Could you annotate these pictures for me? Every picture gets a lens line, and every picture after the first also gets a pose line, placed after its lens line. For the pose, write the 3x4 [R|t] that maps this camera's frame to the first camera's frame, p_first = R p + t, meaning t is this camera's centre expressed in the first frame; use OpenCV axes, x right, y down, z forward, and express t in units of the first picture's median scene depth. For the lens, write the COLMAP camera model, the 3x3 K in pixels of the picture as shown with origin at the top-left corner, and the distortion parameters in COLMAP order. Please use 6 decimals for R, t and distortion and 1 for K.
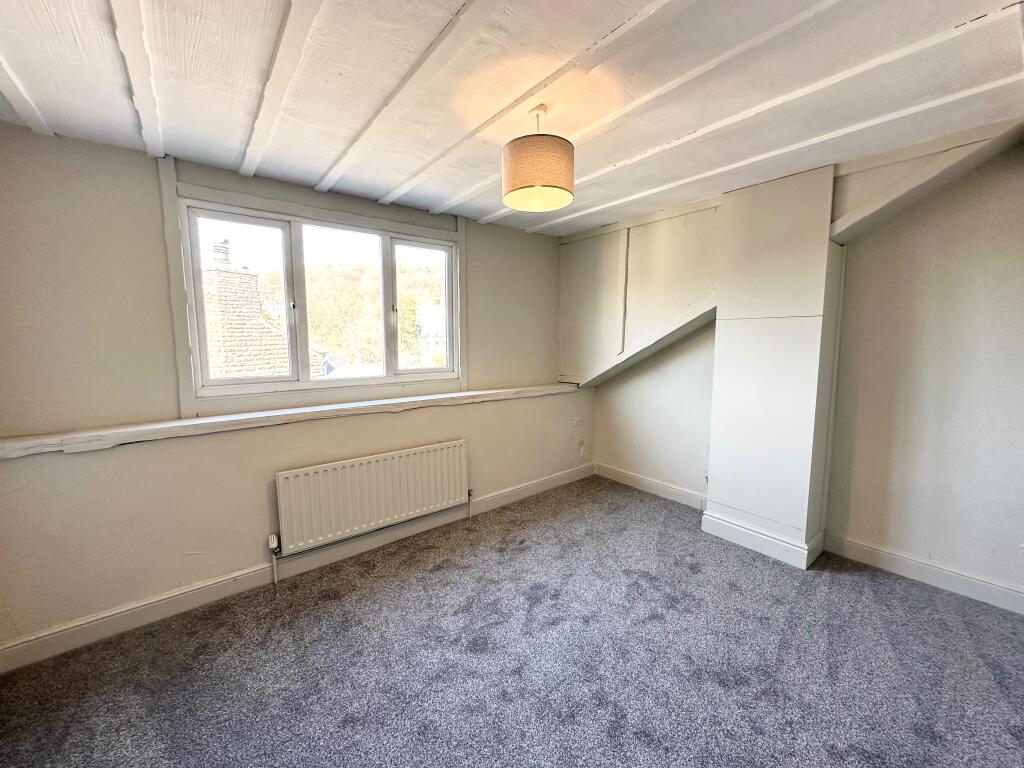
lens RADIAL K [[407.8, 0, 513.7], [0, 407.8, 382.1], [0, 0, 1]] dist [-0.004463, 0.001891]
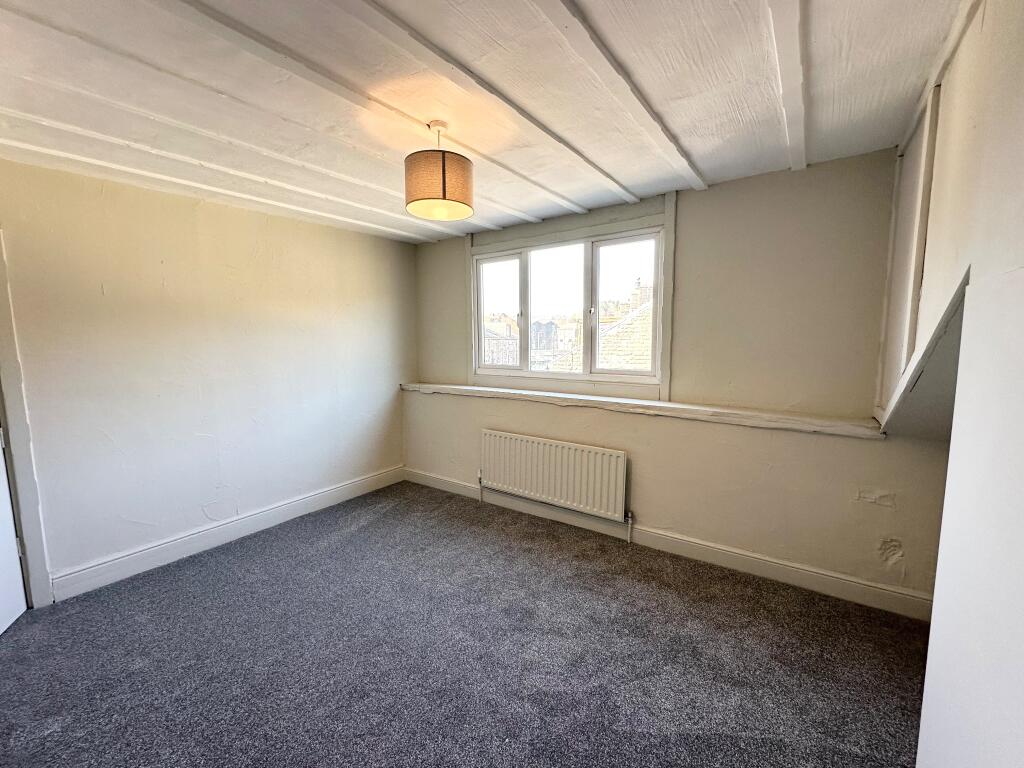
lens RADIAL K [[407.8, 0, 513.2], [0, 407.8, 383.5], [0, 0, 1]] dist [-0.004463, 0.001891]
pose [[0.278249, 0.104909, -0.954763, 0.713595], [-0.097814, 0.991945, 0.080488, -0.061235], [0.955515, 0.070993, 0.286269, 0.555413]]
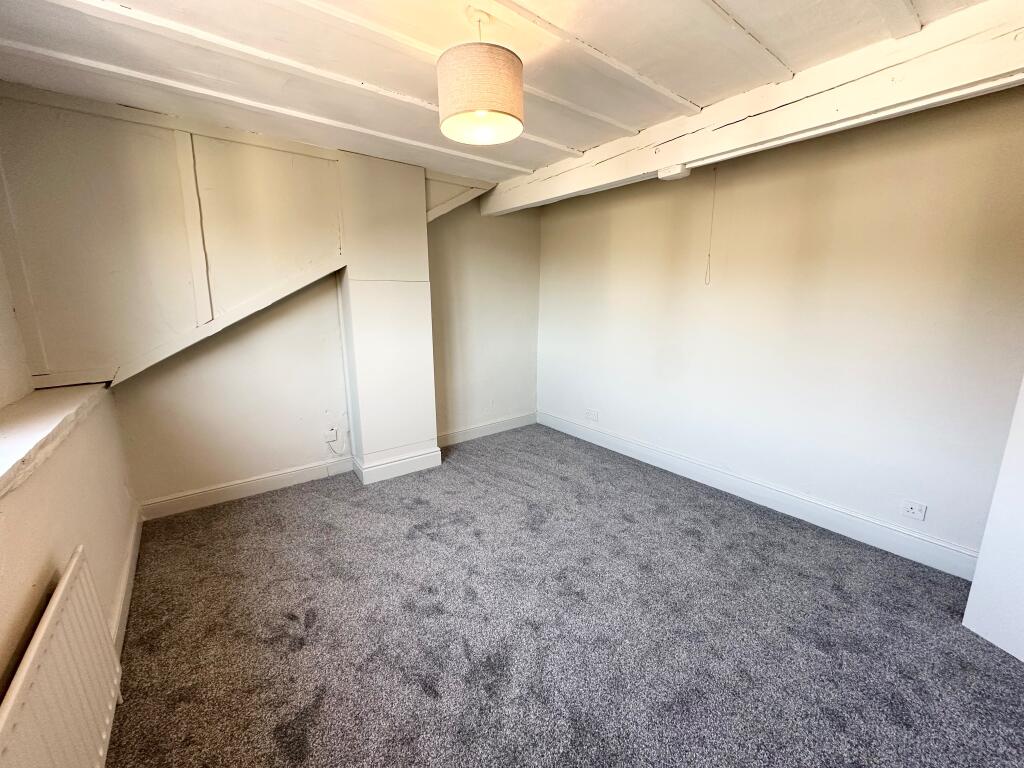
lens RADIAL K [[407.8, 0, 514.2], [0, 407.8, 382.1], [0, 0, 1]] dist [-0.004463, 0.001891]
pose [[0.009308, -0.195461, 0.980667, -0.537364], [0.117394, 0.974142, 0.193046, -0.052989], [-0.993042, 0.113327, 0.032013, 0.588657]]
